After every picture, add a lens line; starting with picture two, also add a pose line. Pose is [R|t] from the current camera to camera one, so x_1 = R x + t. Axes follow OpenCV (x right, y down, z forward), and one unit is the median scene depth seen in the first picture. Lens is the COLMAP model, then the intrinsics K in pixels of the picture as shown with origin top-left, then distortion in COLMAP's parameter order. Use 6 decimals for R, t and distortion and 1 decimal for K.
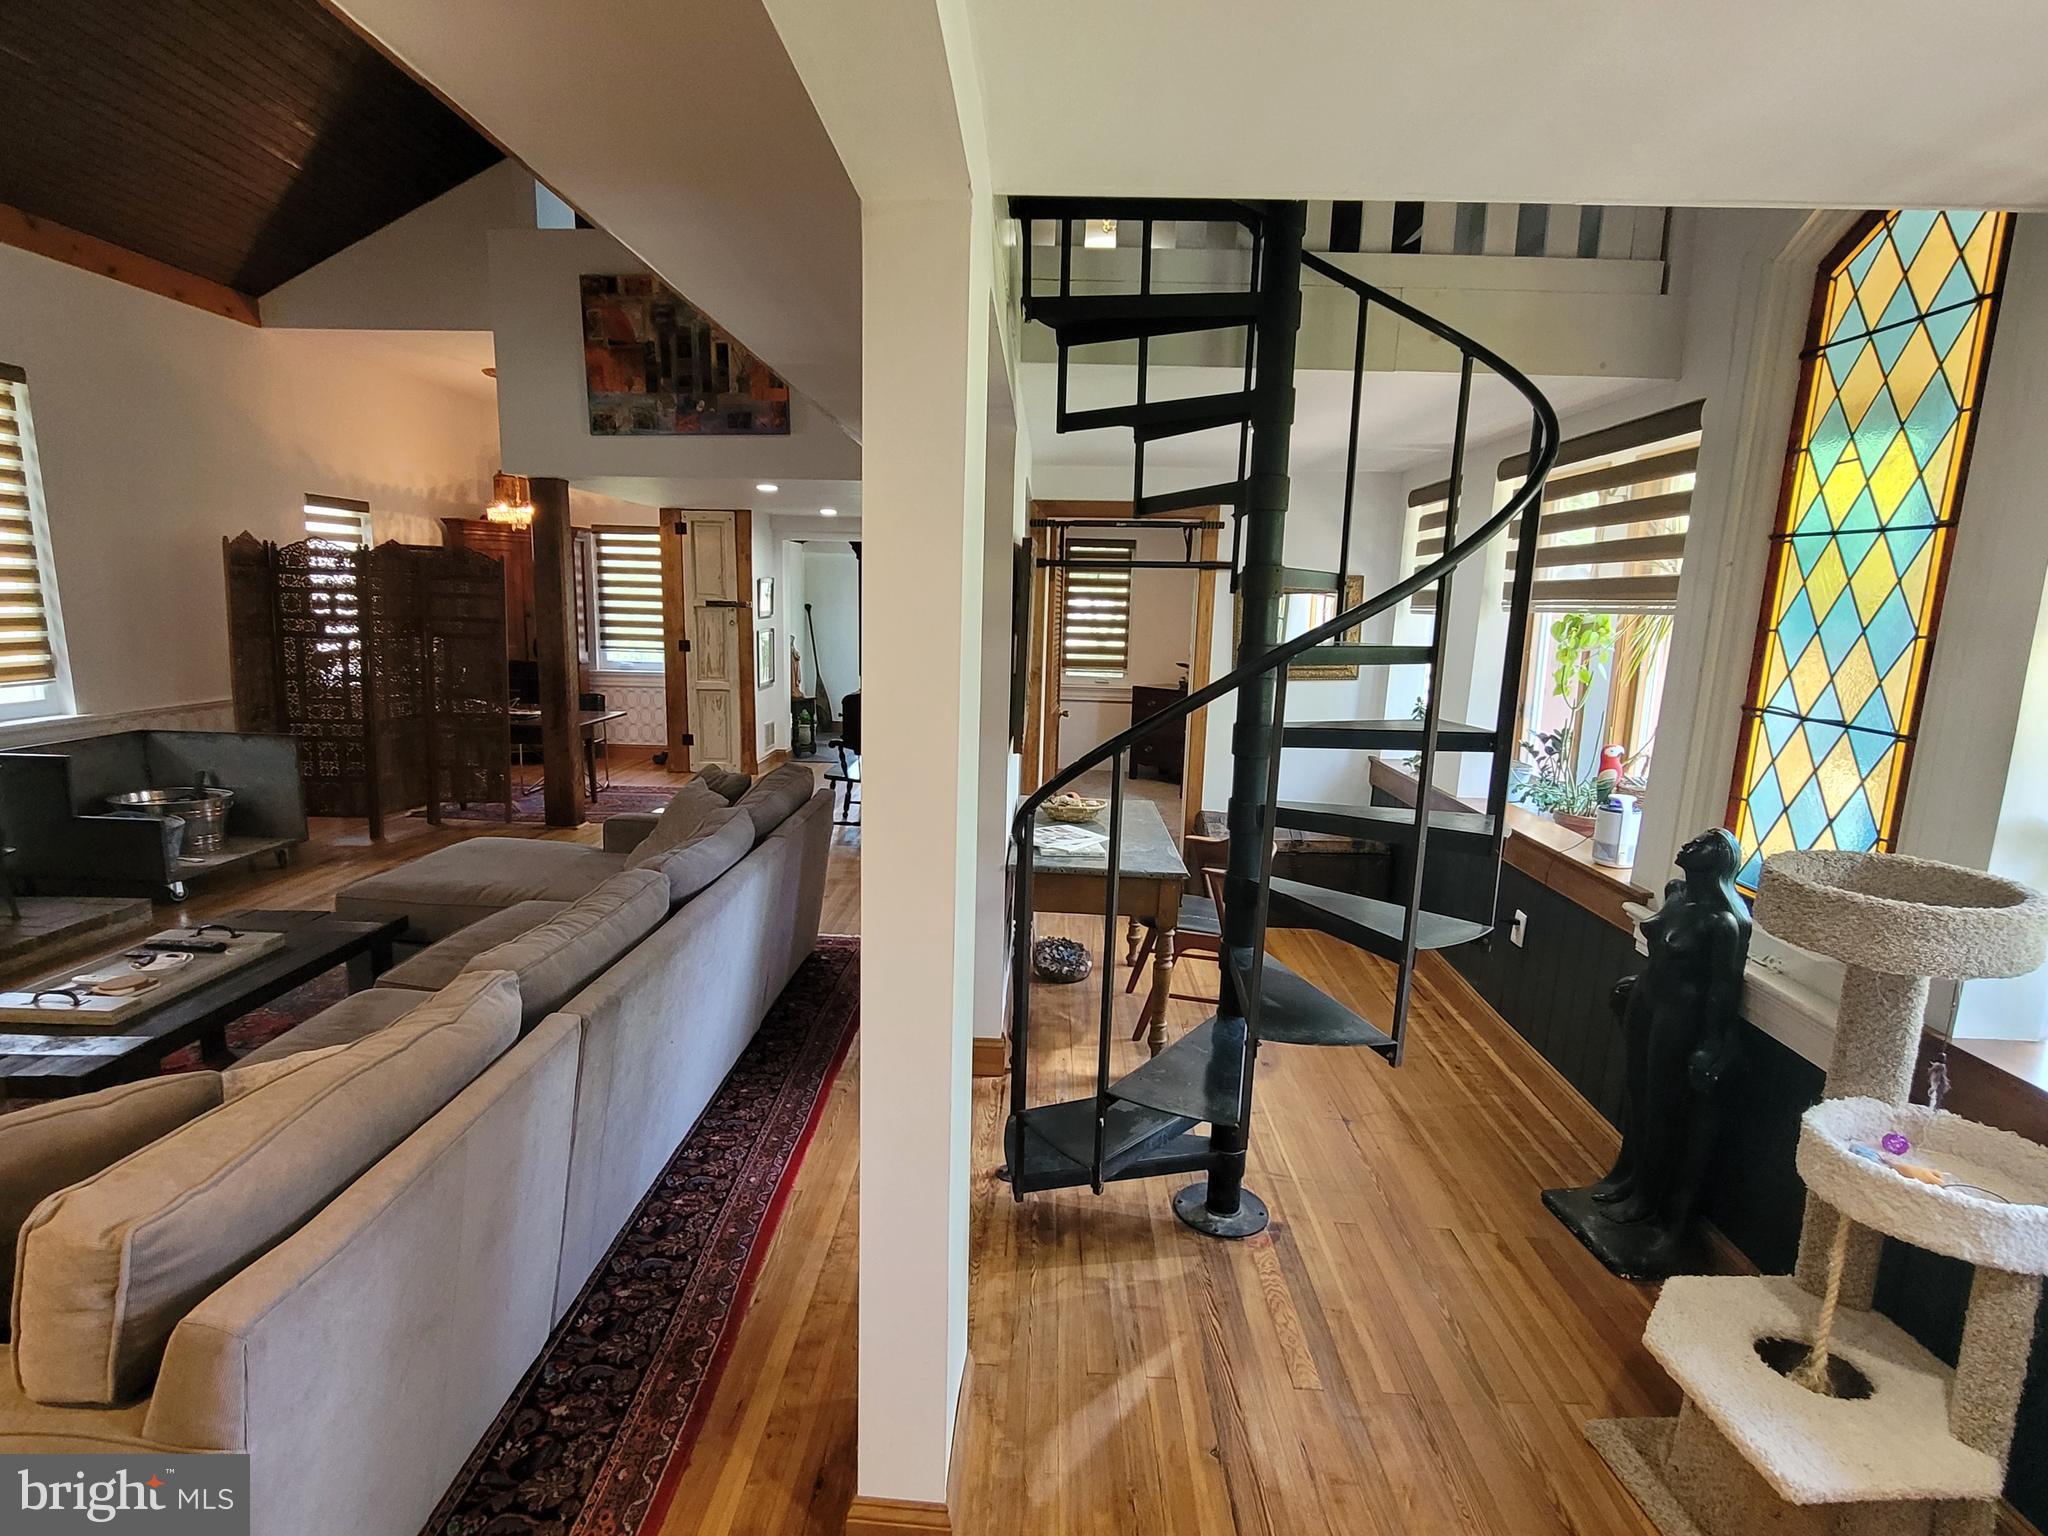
lens RADIAL K [[1022.2, 0, 1019.5], [0, 1022.2, 780.0], [0, 0, 1]] dist [-0.000785, -0.001608]
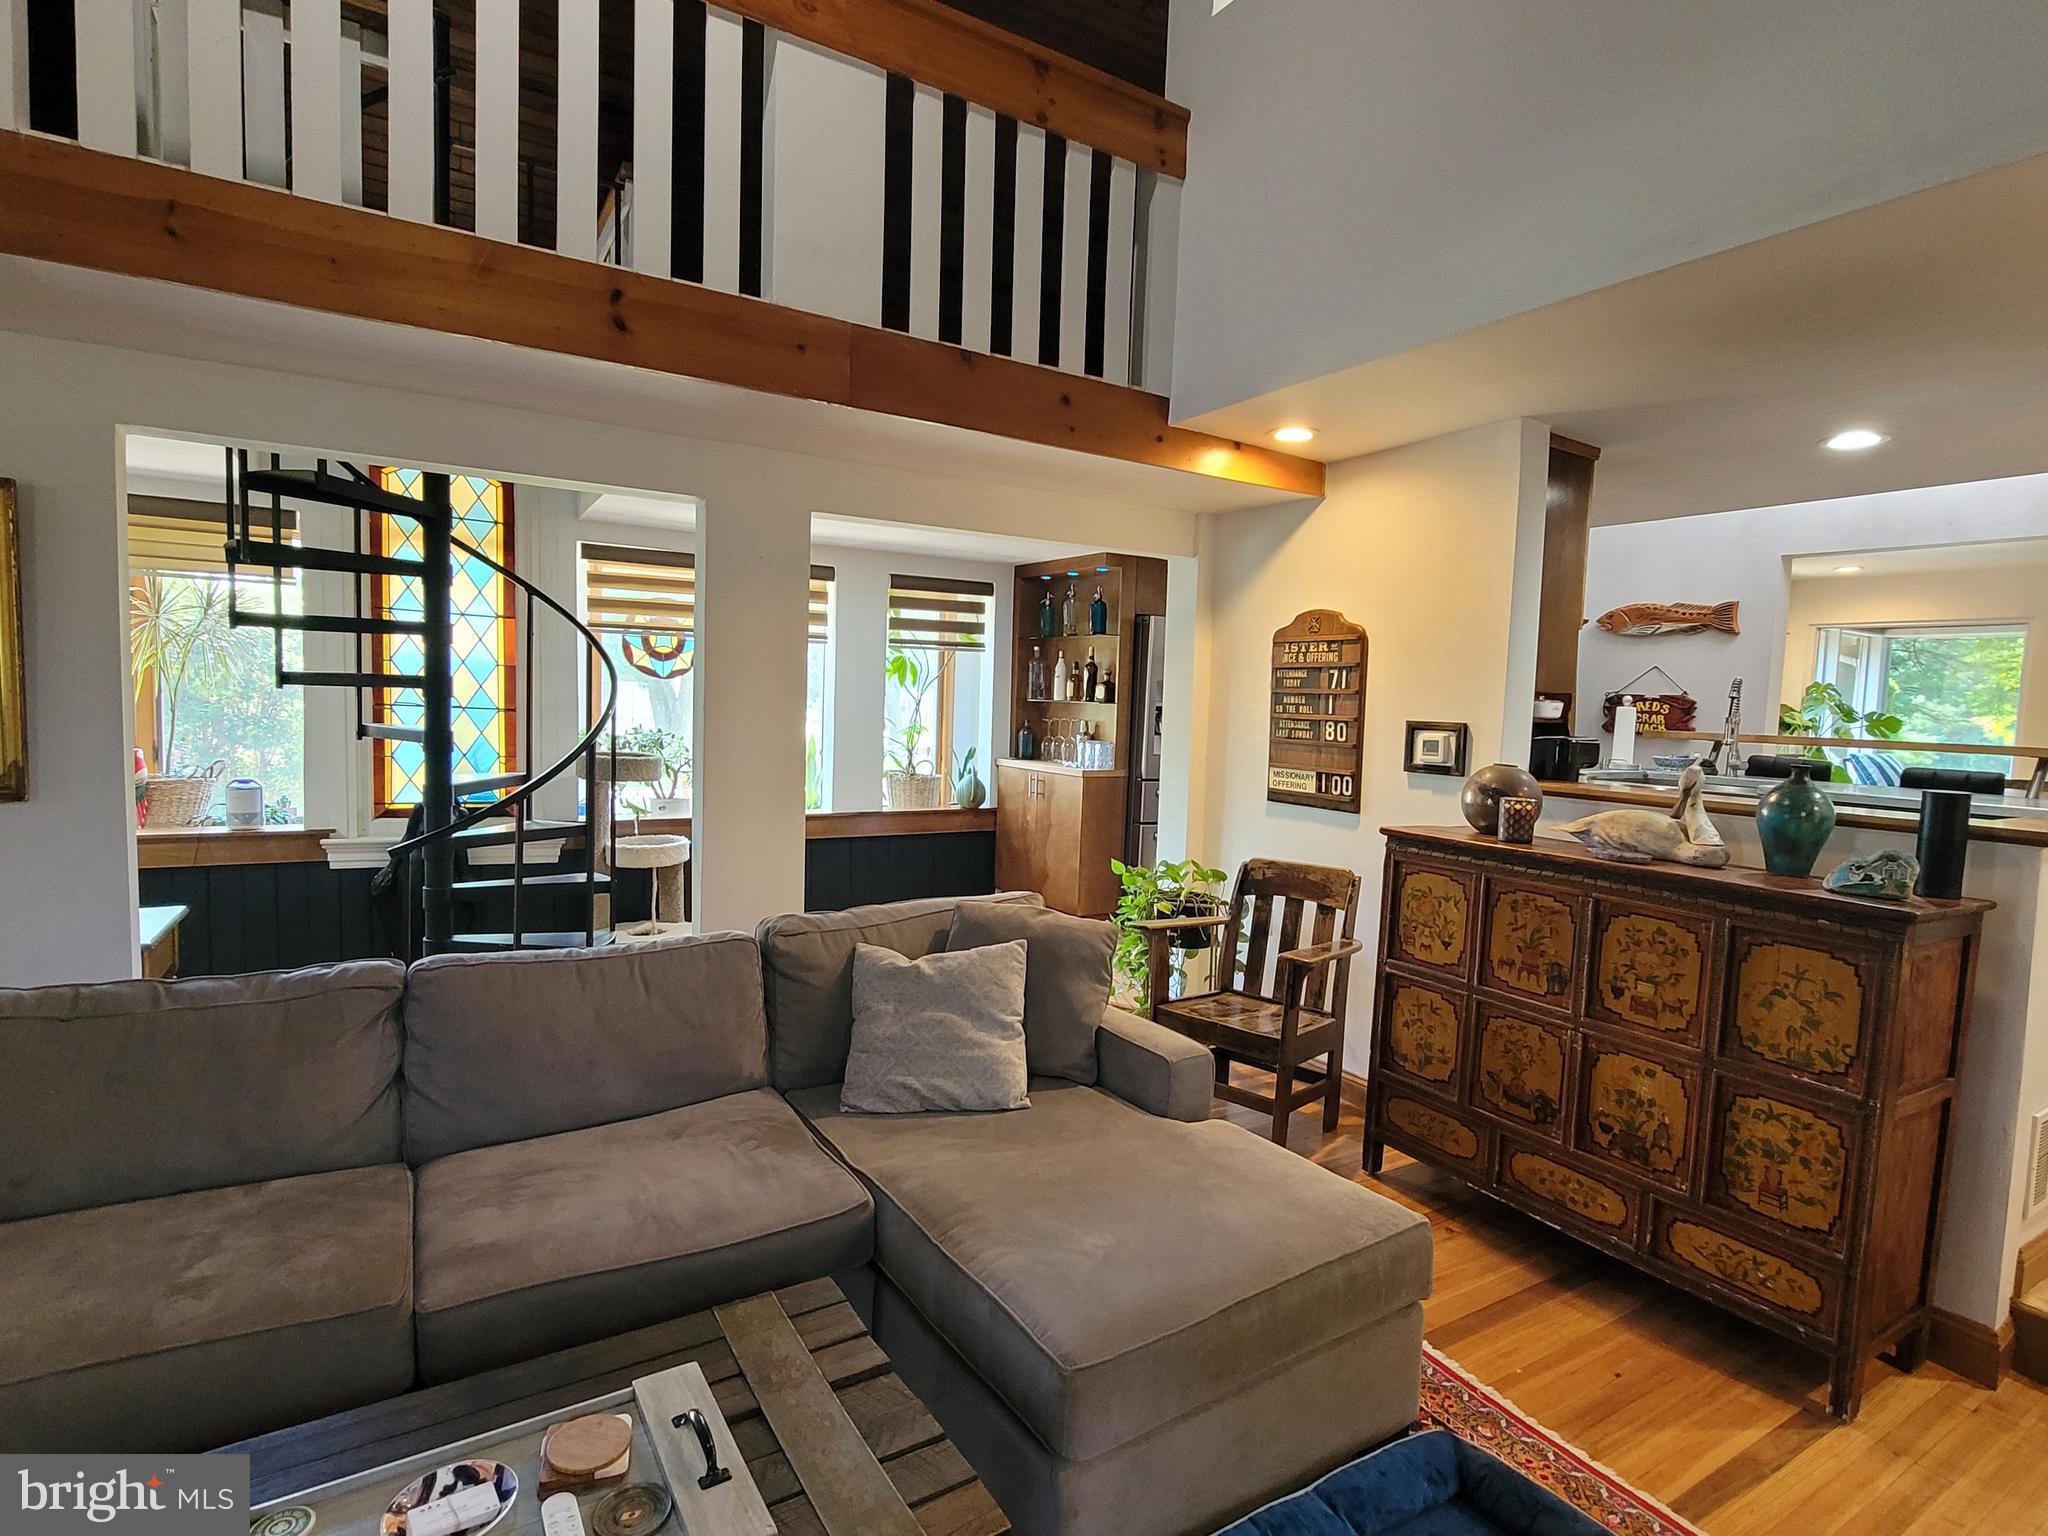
lens RADIAL K [[1022.2, 0, 1023.3], [0, 1022.2, 777.7], [0, 0, 1]] dist [-0.000785, -0.001608]
pose [[-0.541543, -0.109219, 0.833548, -0.617098], [0.097068, 0.976769, 0.191048, -0.080592], [-0.835050, 0.184371, -0.518361, 0.463232]]
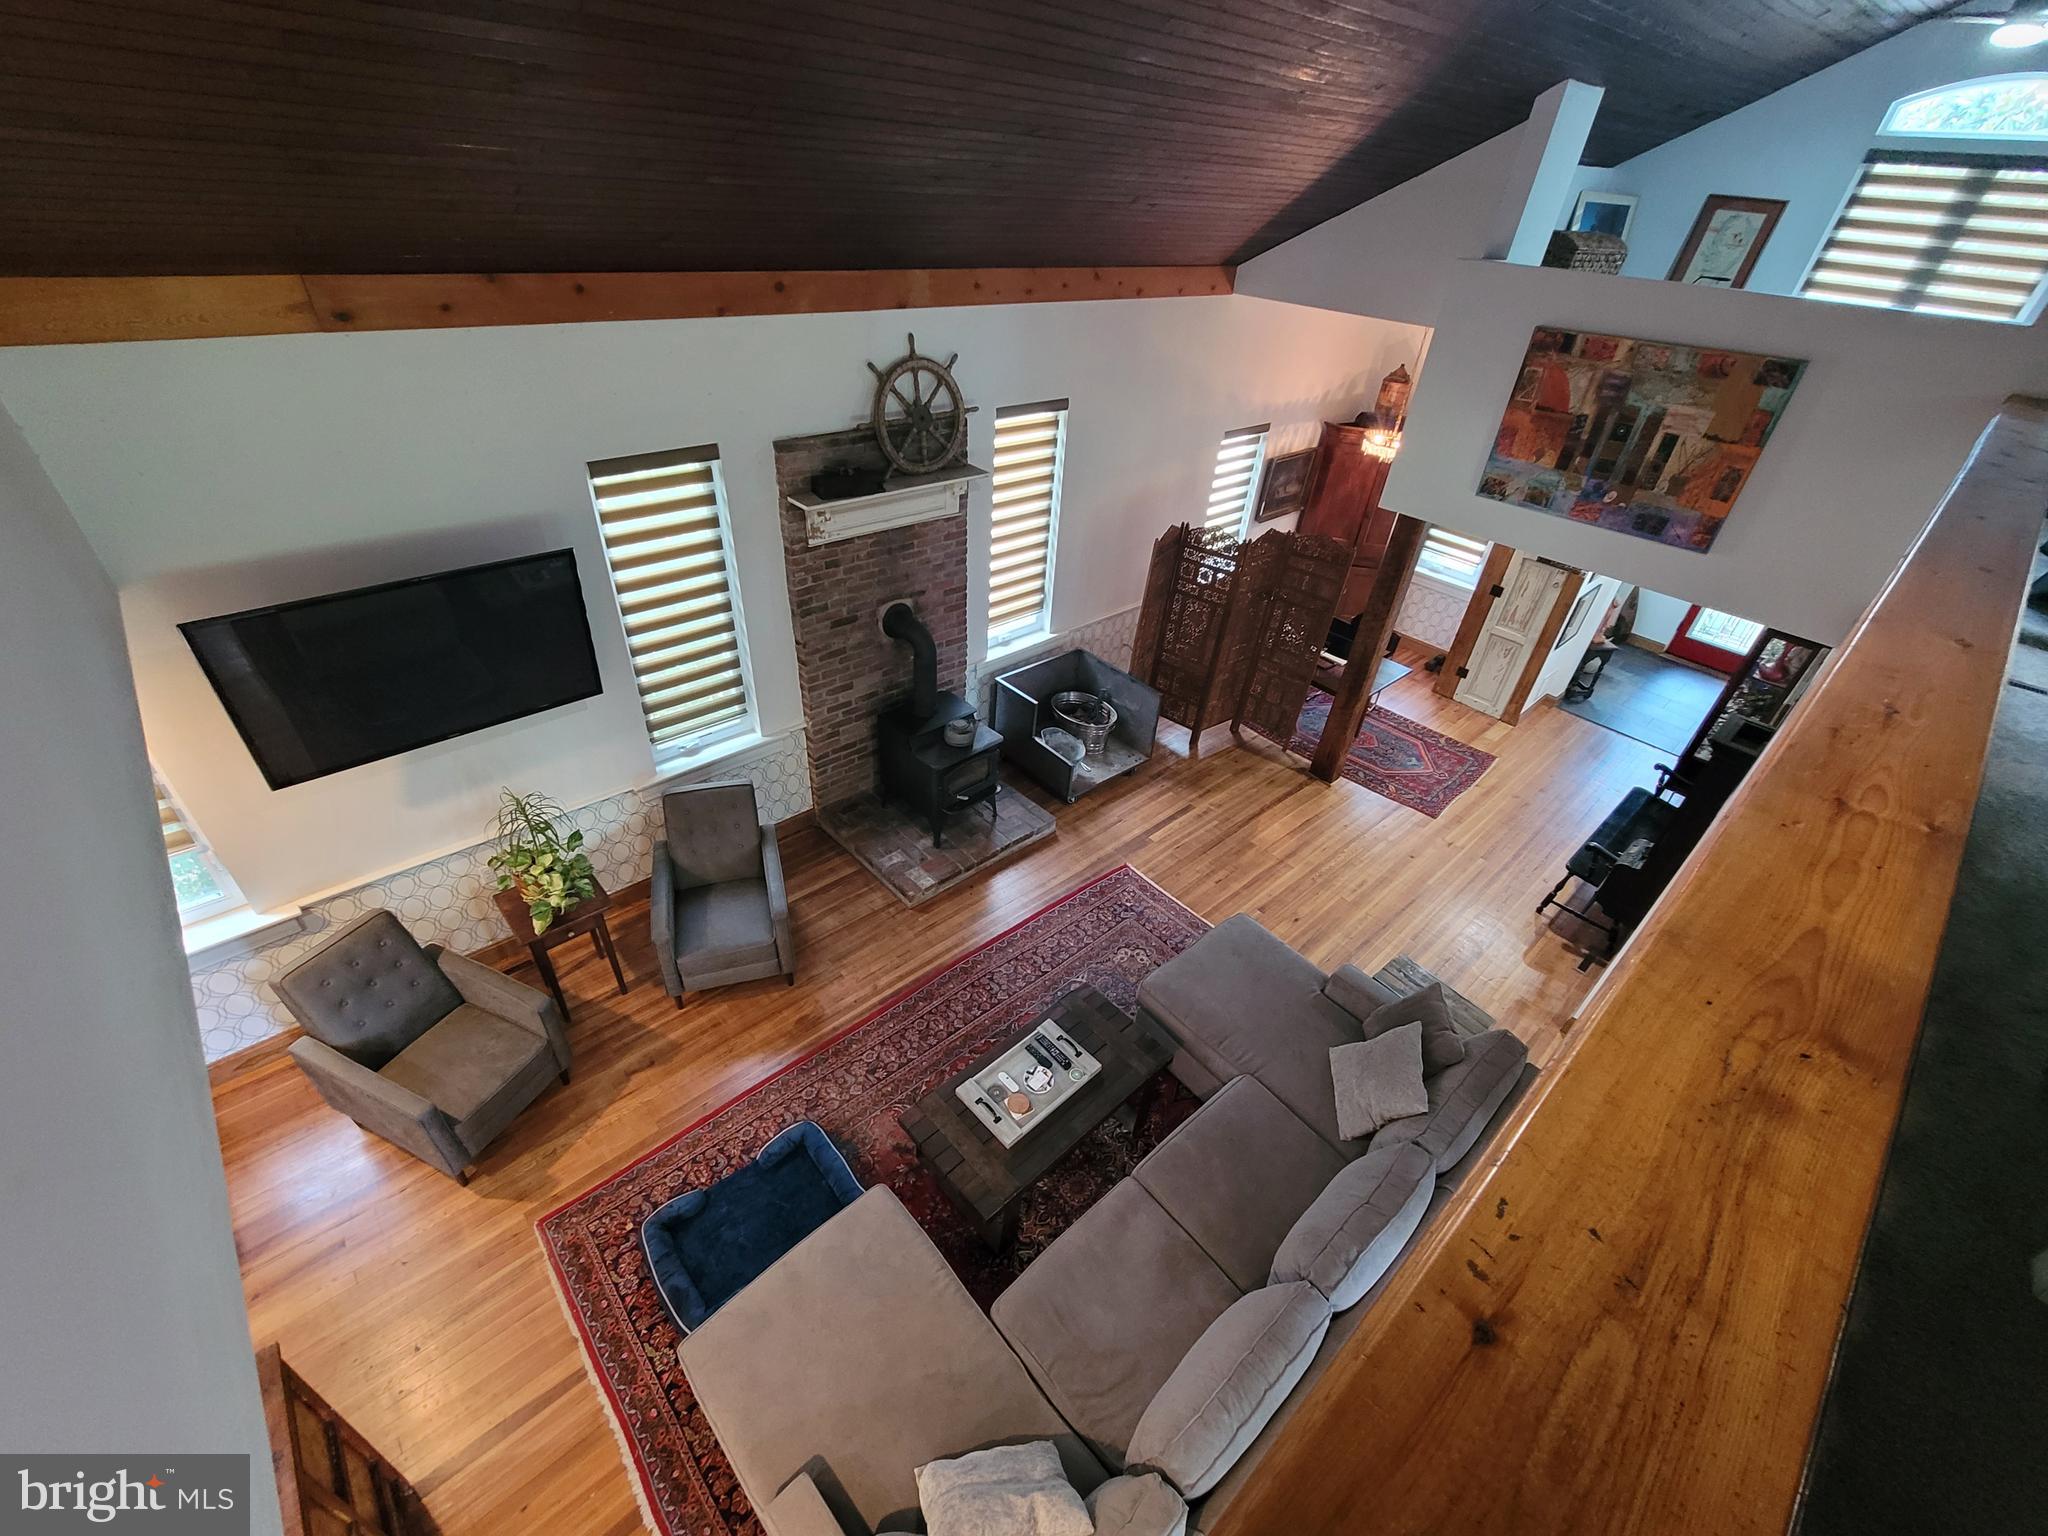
lens RADIAL K [[839.6, 0, 1019.0], [0, 839.6, 776.2], [0, 0, 1]] dist [-0.001427, -0.000085]
pose [[0.691243, 0.441462, -0.572097, -0.145951], [-0.174244, 0.870161, 0.460932, -0.418435], [0.701300, -0.218932, 0.678415, 0.079273]]
